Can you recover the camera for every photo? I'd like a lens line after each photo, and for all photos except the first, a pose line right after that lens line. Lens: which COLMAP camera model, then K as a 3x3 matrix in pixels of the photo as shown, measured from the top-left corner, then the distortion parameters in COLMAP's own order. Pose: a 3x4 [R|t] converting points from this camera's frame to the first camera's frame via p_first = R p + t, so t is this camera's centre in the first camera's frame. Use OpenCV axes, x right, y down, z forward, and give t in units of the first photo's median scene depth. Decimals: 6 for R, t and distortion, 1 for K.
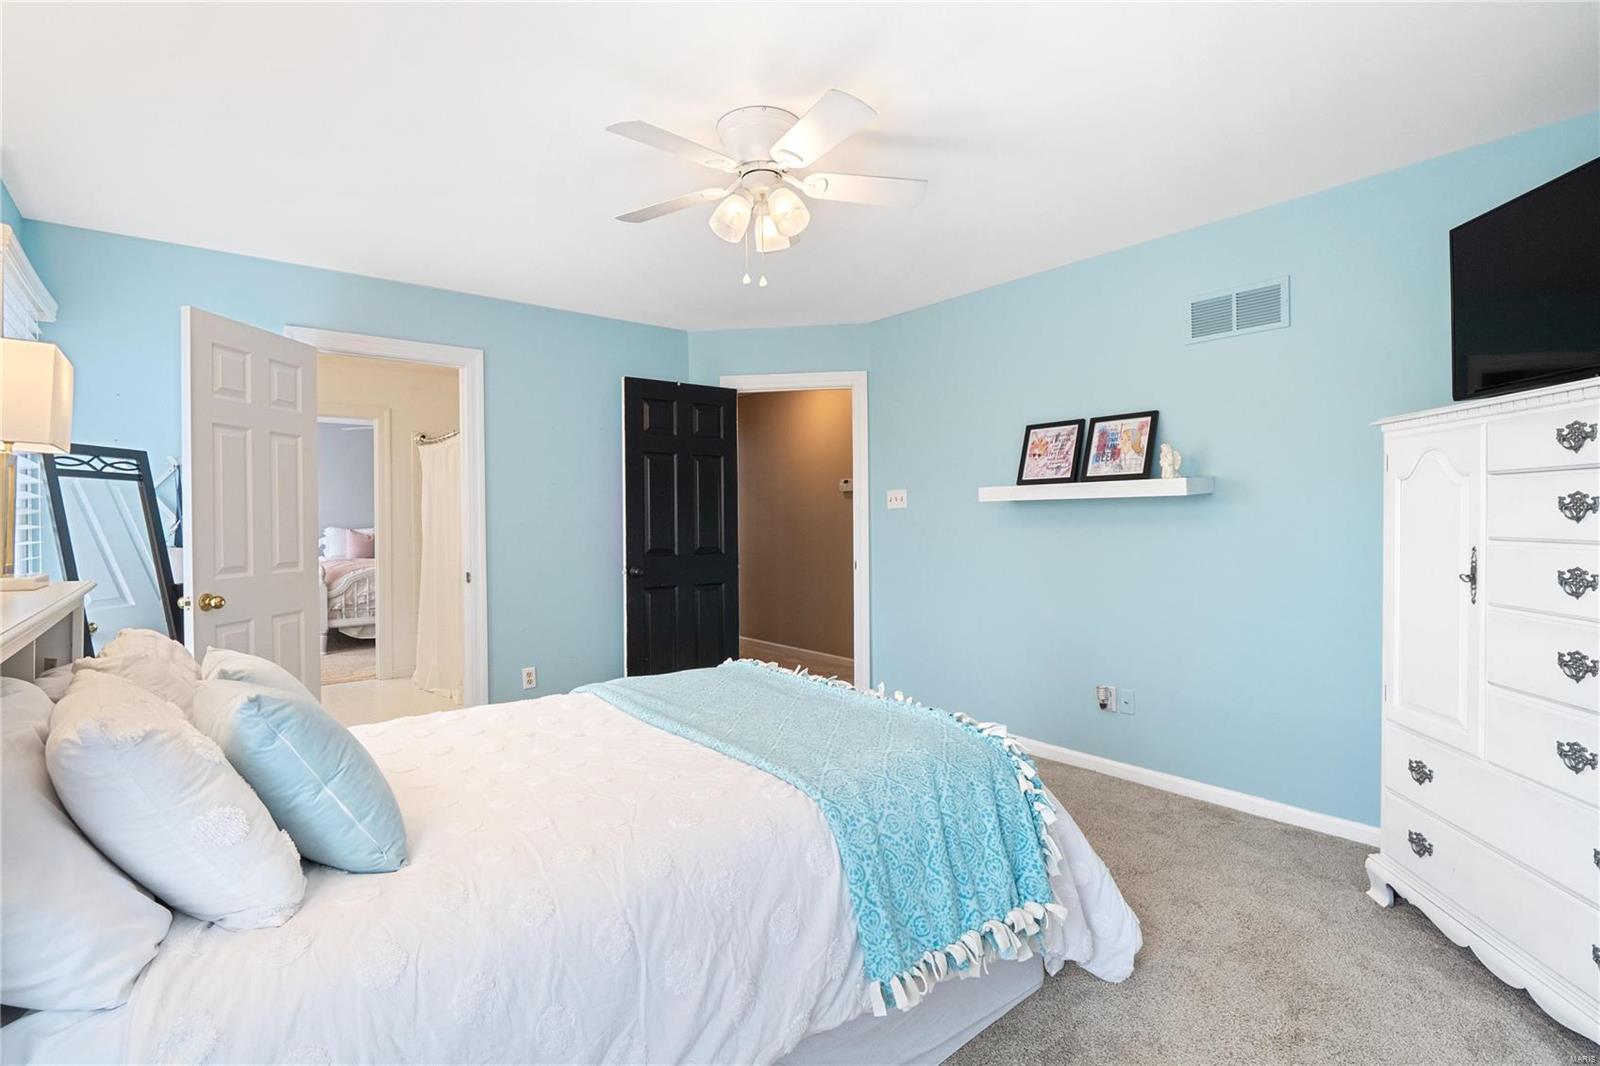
lens RADIAL K [[766.0, 0, 797.8], [0, 766.0, 529.0], [0, 0, 1]] dist [0.000029, 0.000064]
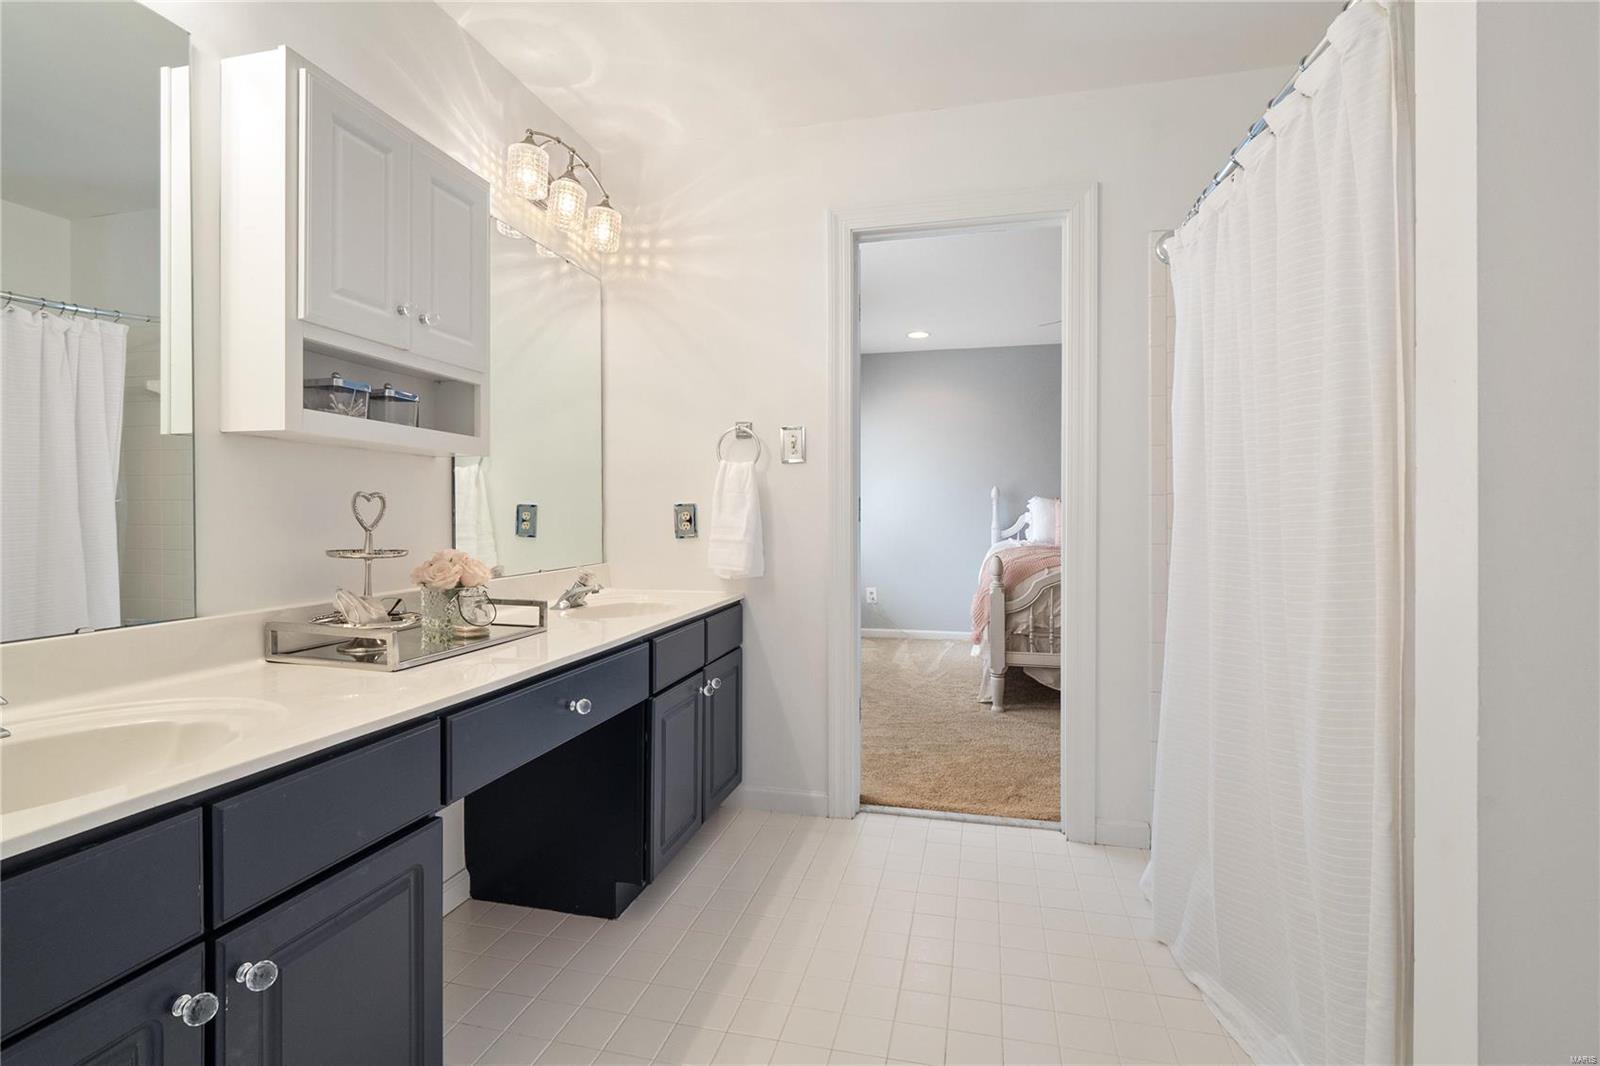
lens RADIAL K [[766.0, 0, 797.0], [0, 766.0, 520.4], [0, 0, 1]] dist [0.000029, 0.000064]
pose [[0.614671, 0.012782, -0.788680, -0.257347], [-0.007986, 0.999918, 0.009981, 0.015818], [0.788743, 0.000163, 0.614723, 0.522693]]
